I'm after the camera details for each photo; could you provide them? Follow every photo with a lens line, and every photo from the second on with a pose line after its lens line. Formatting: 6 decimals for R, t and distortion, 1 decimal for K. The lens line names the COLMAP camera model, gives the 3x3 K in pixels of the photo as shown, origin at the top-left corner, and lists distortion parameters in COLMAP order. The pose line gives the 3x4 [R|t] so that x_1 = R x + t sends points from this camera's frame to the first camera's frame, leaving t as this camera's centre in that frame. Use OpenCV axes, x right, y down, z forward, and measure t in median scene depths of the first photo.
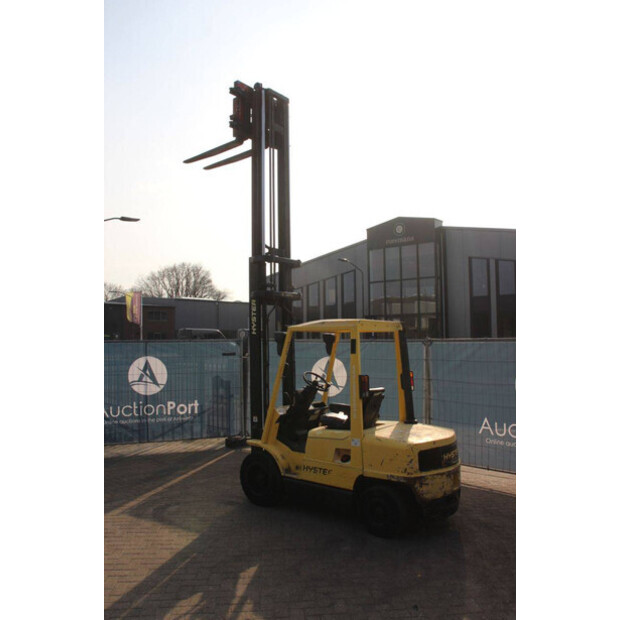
lens RADIAL K [[508.8, 0, 313.6], [0, 508.8, 298.7], [0, 0, 1]] dist [-0.165014, 0.133388]
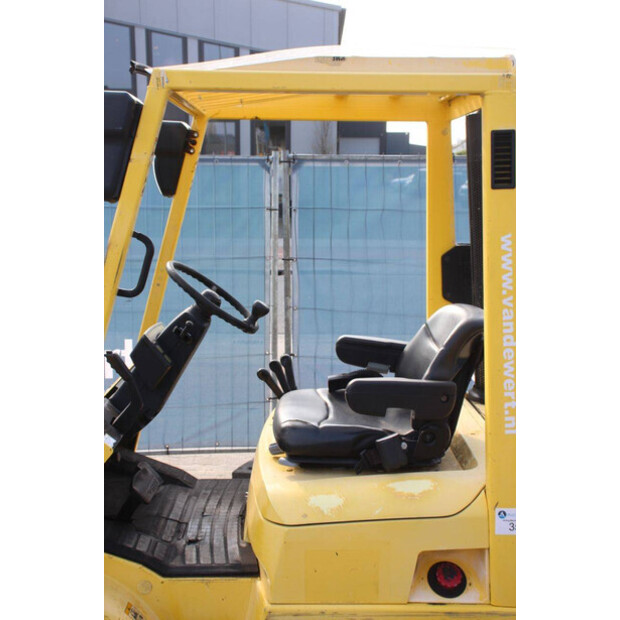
lens RADIAL K [[804.3, 0, 312.5], [0, 804.3, 311.0], [0, 0, 1]] dist [0.028727, 0.000000]
pose [[0.765353, -0.093802, 0.636739, -0.214846], [-0.068842, 0.971716, 0.225897, 0.068954], [-0.639919, -0.216726, 0.737248, 0.626918]]
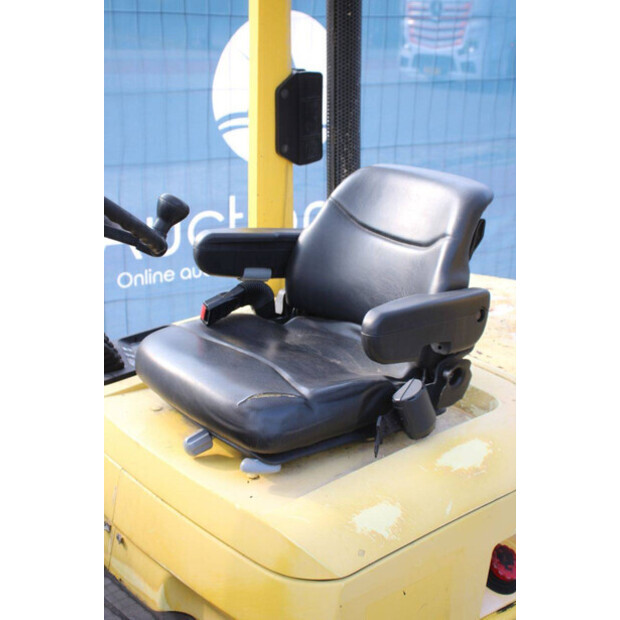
lens RADIAL K [[921.7, 0, 313.3], [0, 921.7, 307.8], [0, 0, 1]] dist [0.078220, 0.000000]
pose [[0.224025, -0.303393, 0.926156, -0.208603], [-0.129306, 0.932655, 0.336800, 0.096572], [-0.965967, -0.195209, 0.169707, 0.852971]]
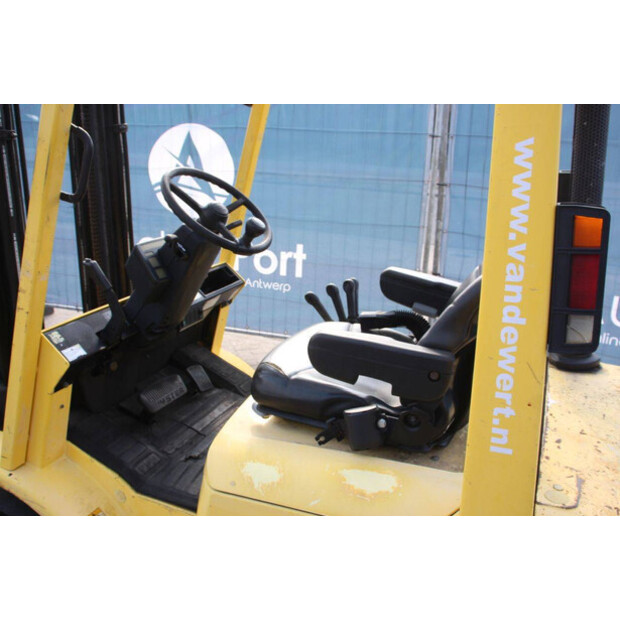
lens RADIAL K [[565.1, 0, 308.8], [0, 565.1, 305.8], [0, 0, 1]] dist [-0.079777, 0.000000]
pose [[0.963377, -0.057350, 0.261946, -0.024659], [-0.050936, 0.919938, 0.388740, 0.095776], [-0.263268, -0.387846, 0.883326, 0.707463]]
